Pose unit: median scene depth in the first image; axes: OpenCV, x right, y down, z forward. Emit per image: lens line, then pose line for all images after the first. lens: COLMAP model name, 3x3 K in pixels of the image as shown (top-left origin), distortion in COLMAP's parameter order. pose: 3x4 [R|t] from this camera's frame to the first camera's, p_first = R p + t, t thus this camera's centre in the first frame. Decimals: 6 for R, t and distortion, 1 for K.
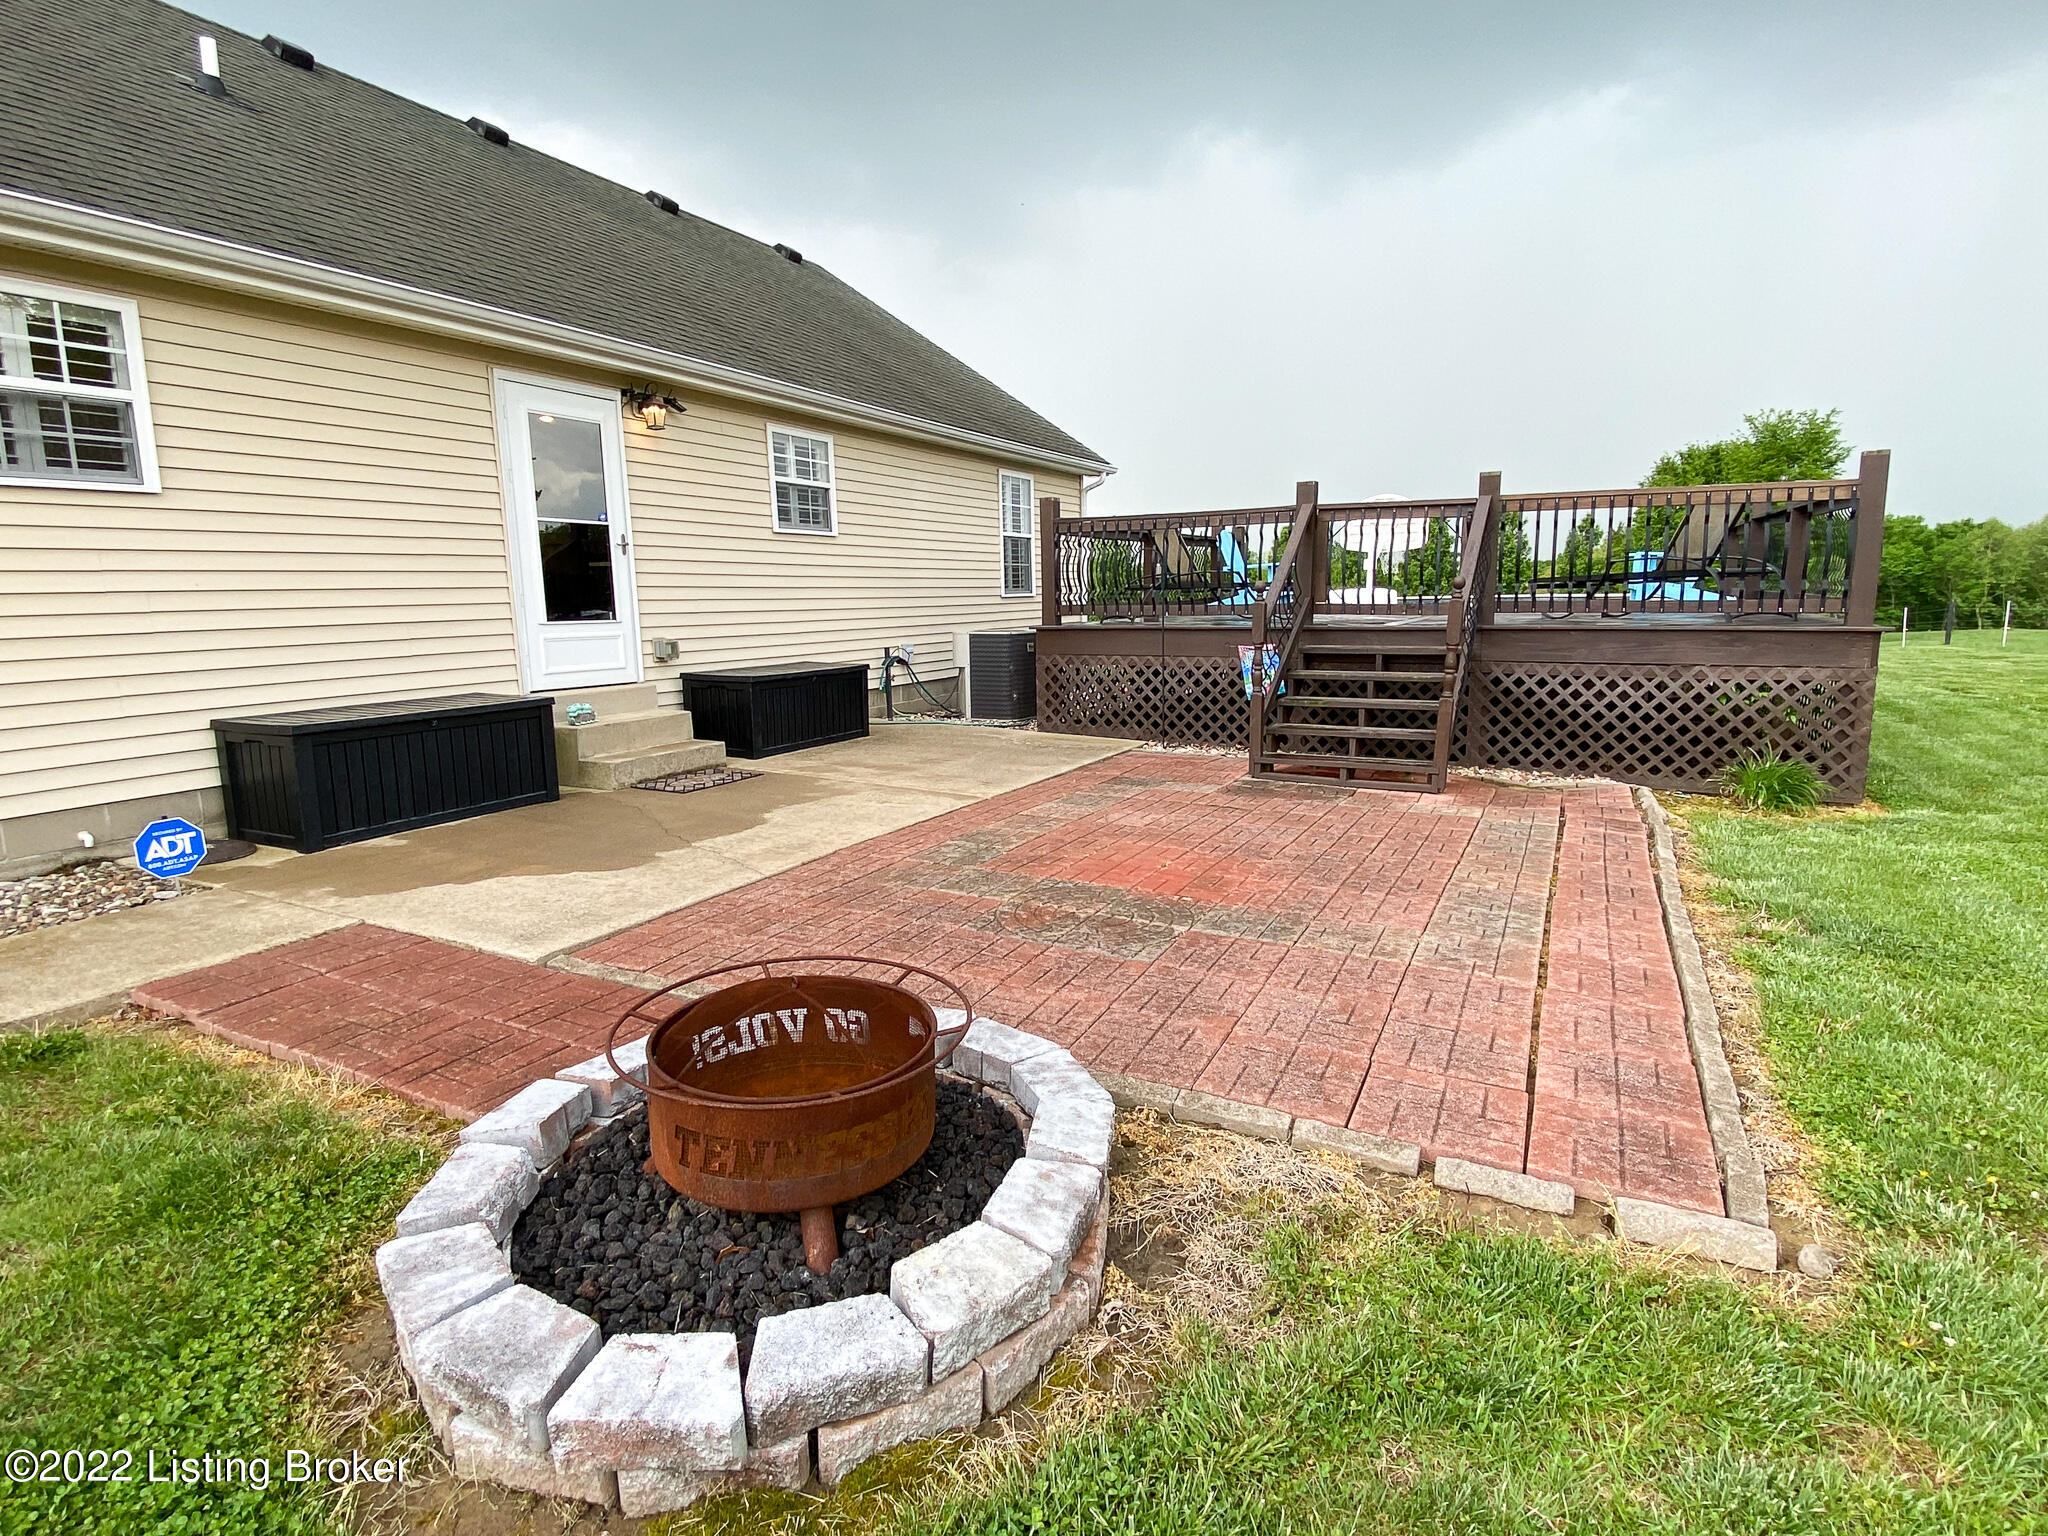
lens RADIAL K [[1023.7, 0, 1026.5], [0, 1023.7, 771.8], [0, 0, 1]] dist [-0.014815, -0.002165]
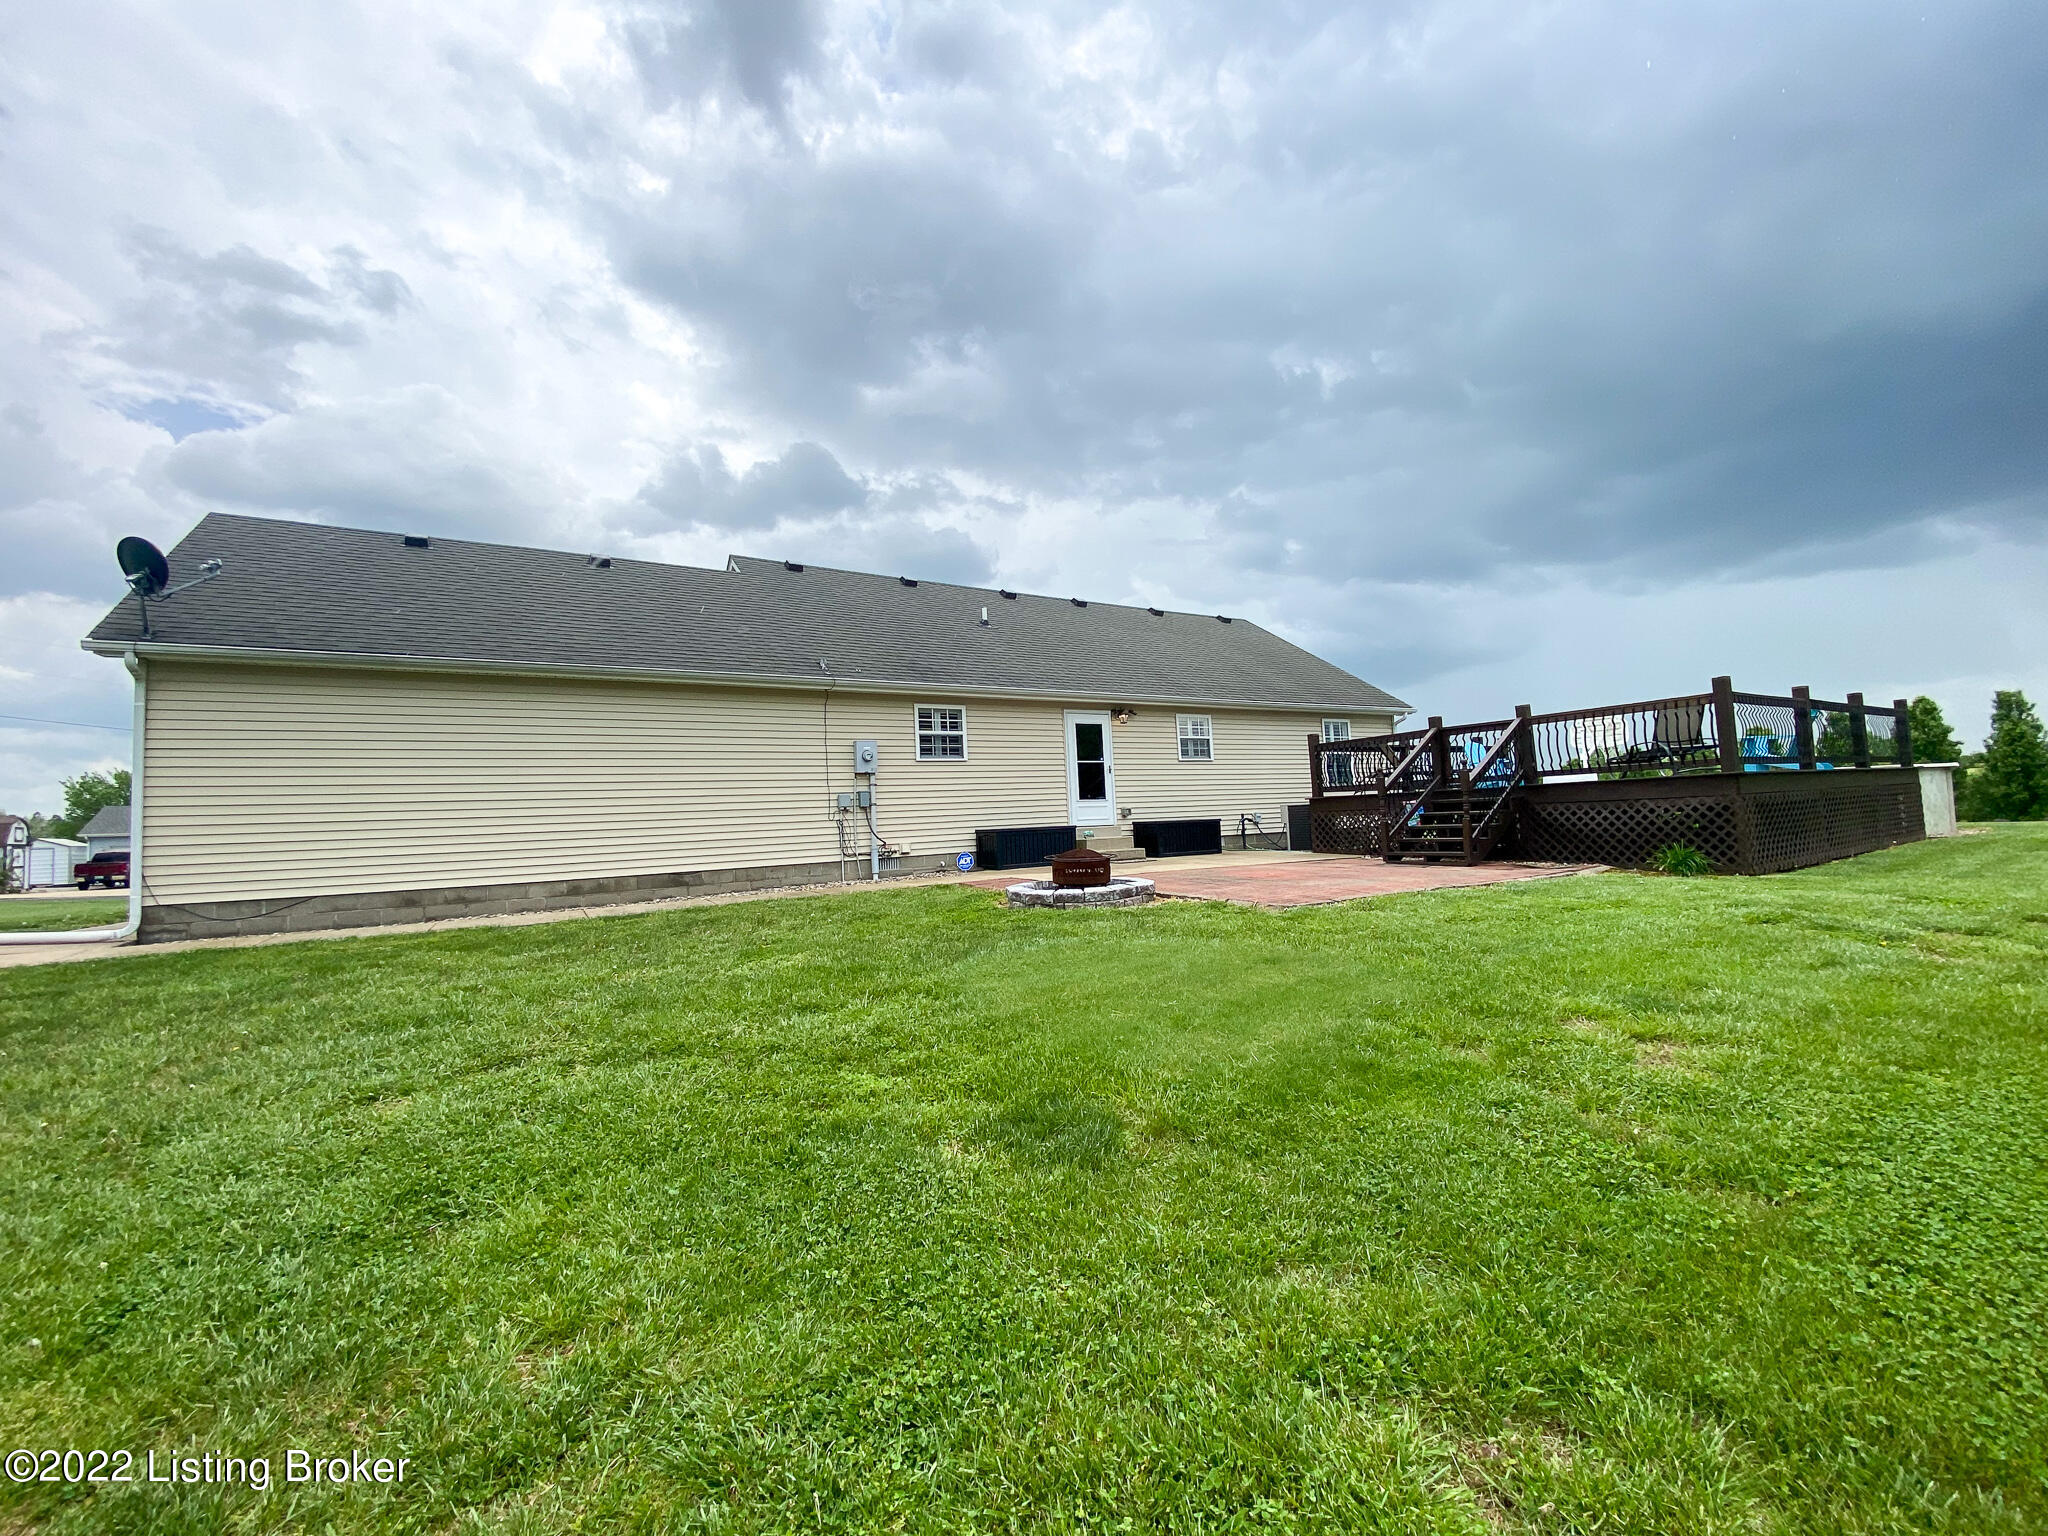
lens RADIAL K [[842.9, 0, 1024.7], [0, 842.9, 767.6], [0, 0, 1]] dist [-0.000309, -0.000075]
pose [[0.836311, -0.061551, -0.544790, 0.543631], [-0.062141, 0.976633, -0.205735, 0.205052], [0.544723, 0.205912, 0.812944, -0.772582]]
